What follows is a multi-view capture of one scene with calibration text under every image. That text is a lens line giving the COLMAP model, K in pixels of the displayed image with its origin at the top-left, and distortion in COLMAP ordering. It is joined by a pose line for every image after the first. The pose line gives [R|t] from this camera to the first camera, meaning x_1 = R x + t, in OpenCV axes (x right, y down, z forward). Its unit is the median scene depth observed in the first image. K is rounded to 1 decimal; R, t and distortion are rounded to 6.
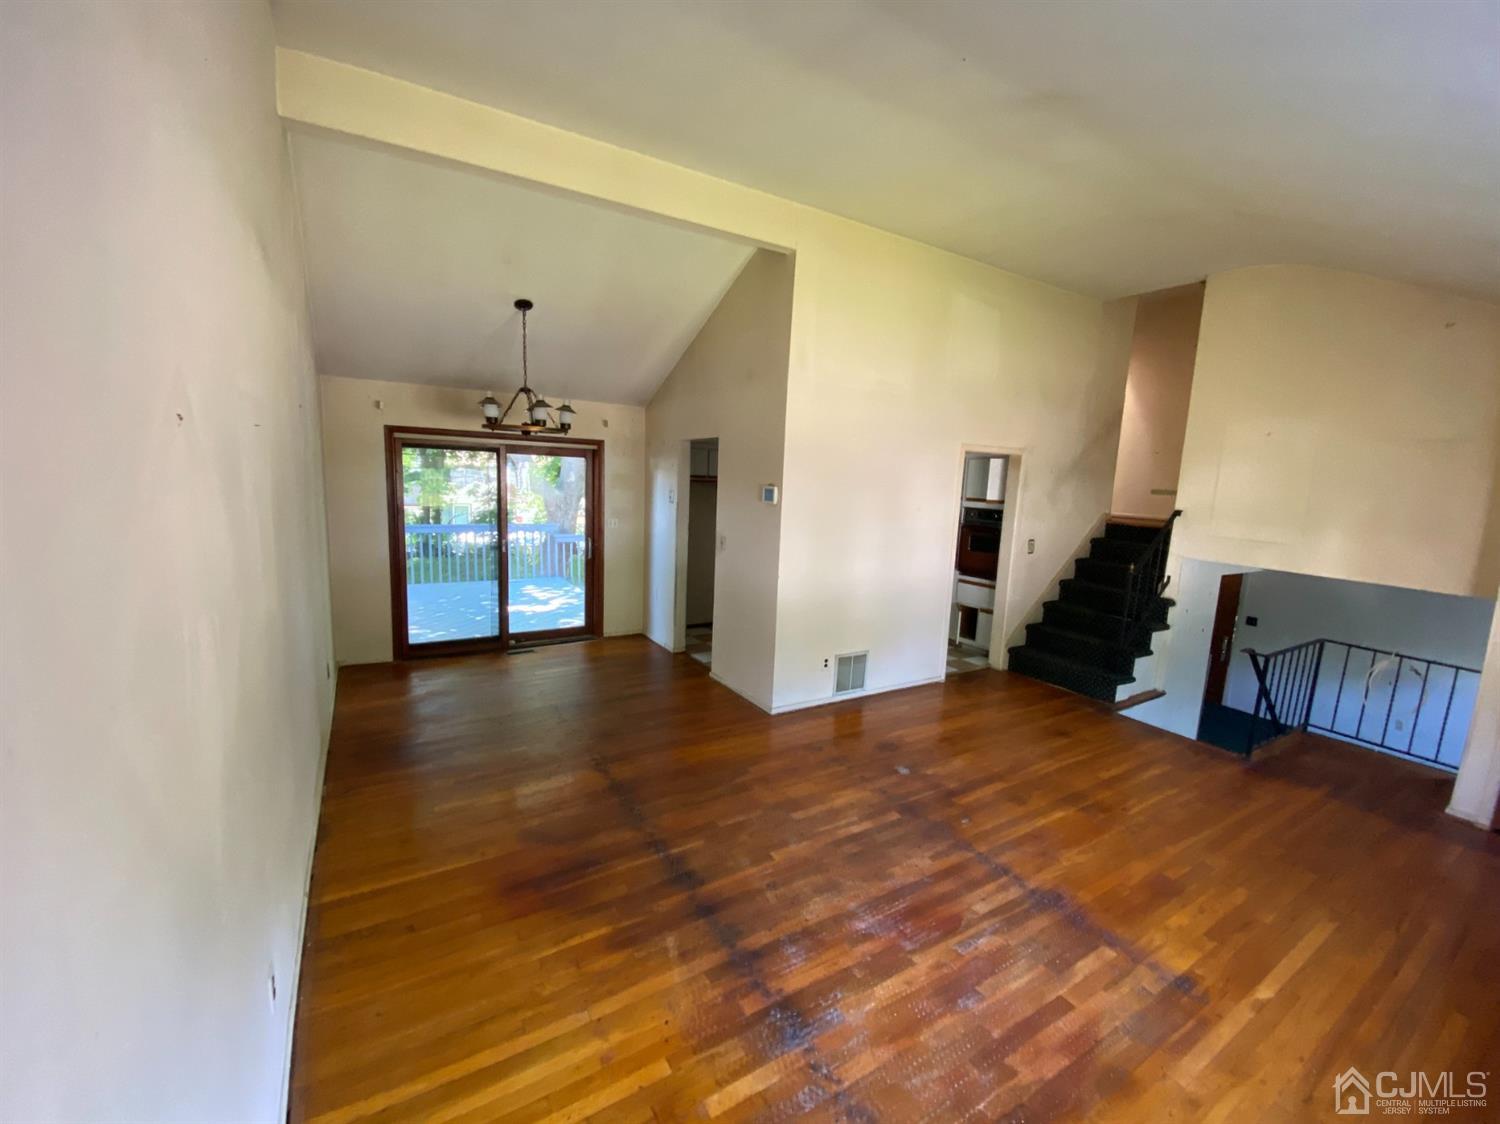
lens RADIAL K [[608.5, 0, 750.0], [0, 608.5, 562.0], [0, 0, 1]] dist [0.022666, -0.018590]
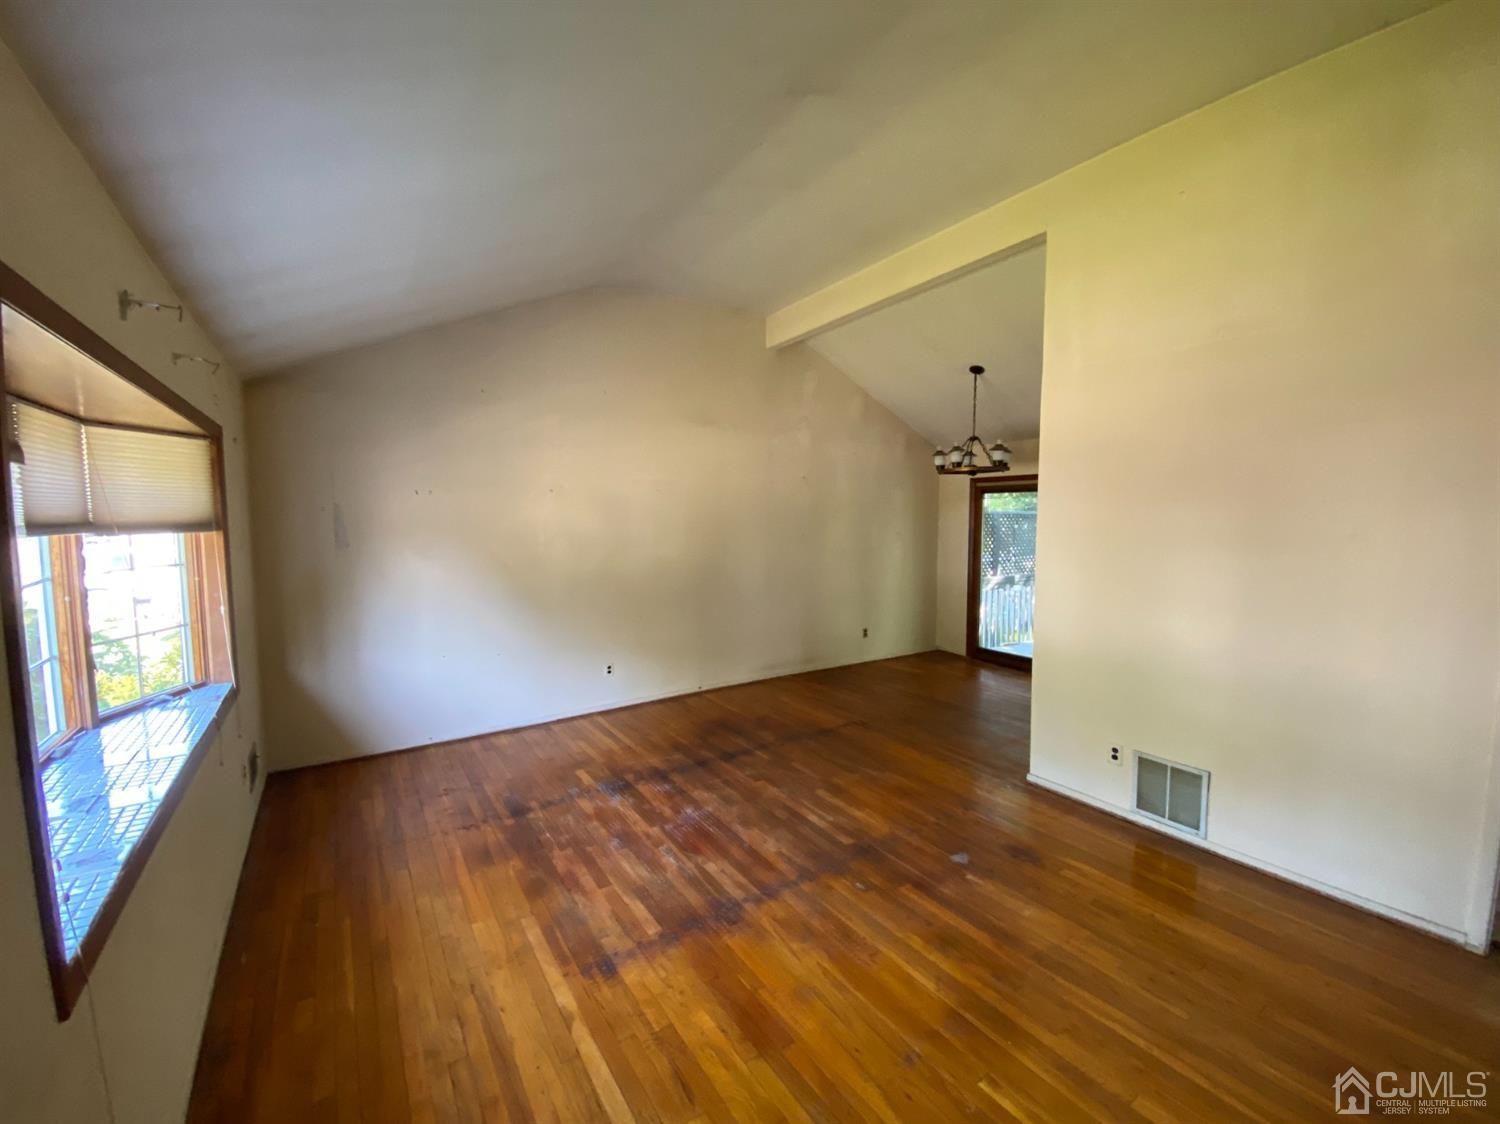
lens RADIAL K [[608.5, 0, 750.0], [0, 608.5, 562.0], [0, 0, 1]] dist [0.022666, -0.018590]
pose [[0.044140, 0.039309, -0.998252, 1.426632], [-0.149354, 0.988256, 0.032311, -0.022372], [0.987798, 0.147667, 0.049493, 0.916207]]
